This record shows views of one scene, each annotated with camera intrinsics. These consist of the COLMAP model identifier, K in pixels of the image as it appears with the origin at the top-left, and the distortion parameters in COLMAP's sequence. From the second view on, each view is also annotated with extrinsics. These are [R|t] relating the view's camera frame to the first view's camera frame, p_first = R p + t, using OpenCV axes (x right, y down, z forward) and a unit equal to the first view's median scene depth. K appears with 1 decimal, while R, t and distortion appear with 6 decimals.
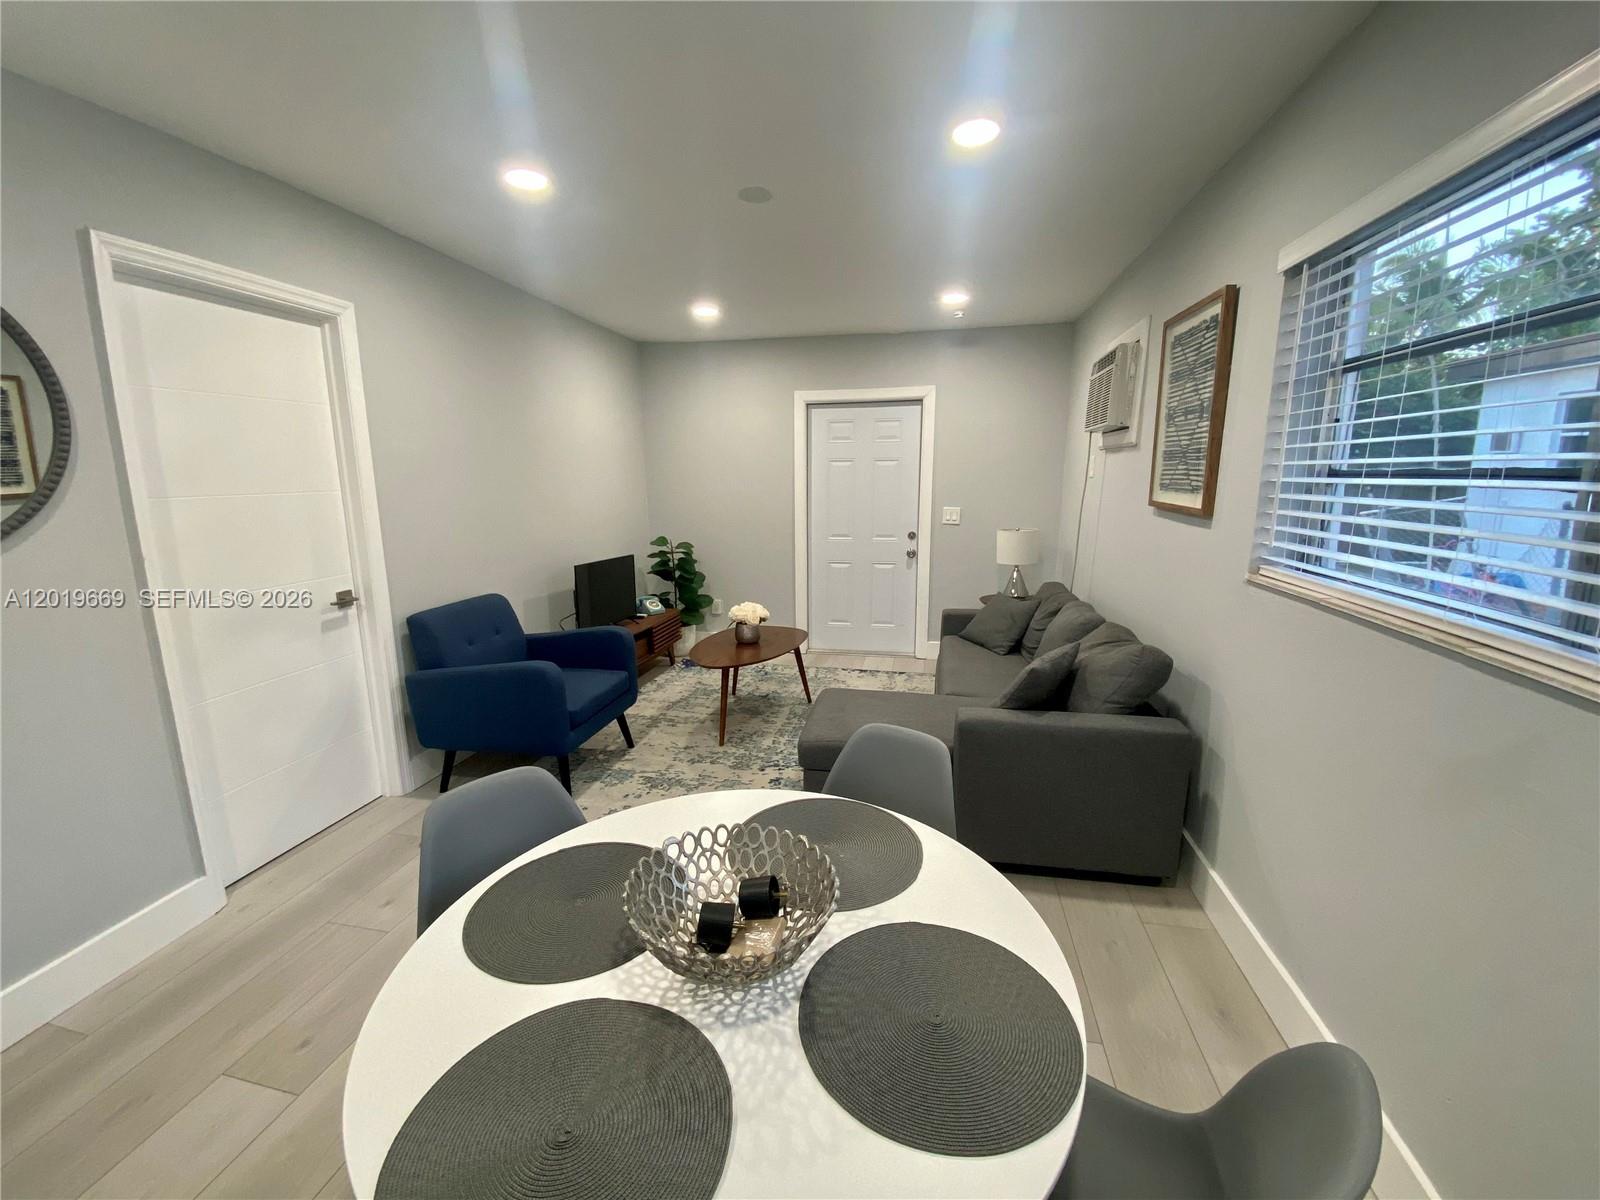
lens RADIAL K [[642.4, 0, 800.0], [0, 642.4, 600.0], [0, 0, 1]] dist [0.043160, -0.000071]
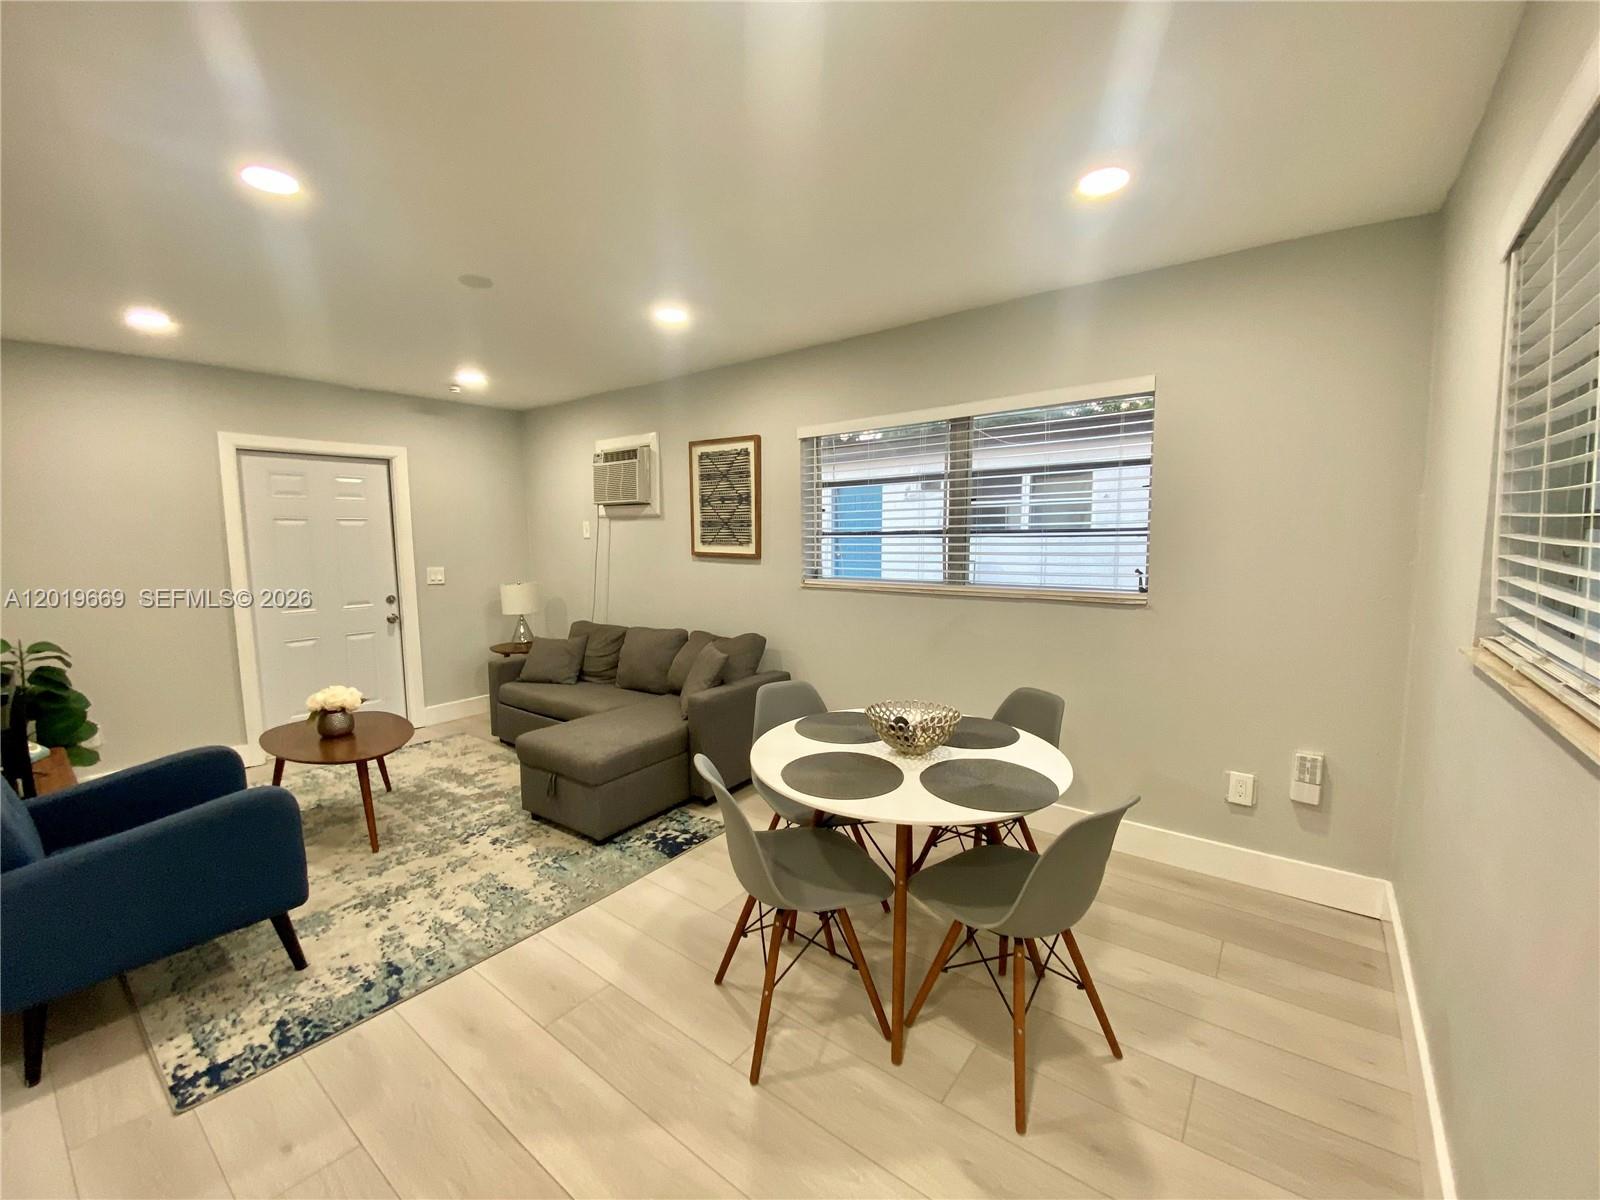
lens RADIAL K [[649.3, 0, 800.0], [0, 649.3, 600.0], [0, 0, 1]] dist [-0.001305, -0.000189]
pose [[0.437396, -0.089607, 0.894793, -0.609049], [0.175901, 0.984327, 0.012589, -0.010881], [-0.881898, 0.151889, 0.446303, 0.083084]]
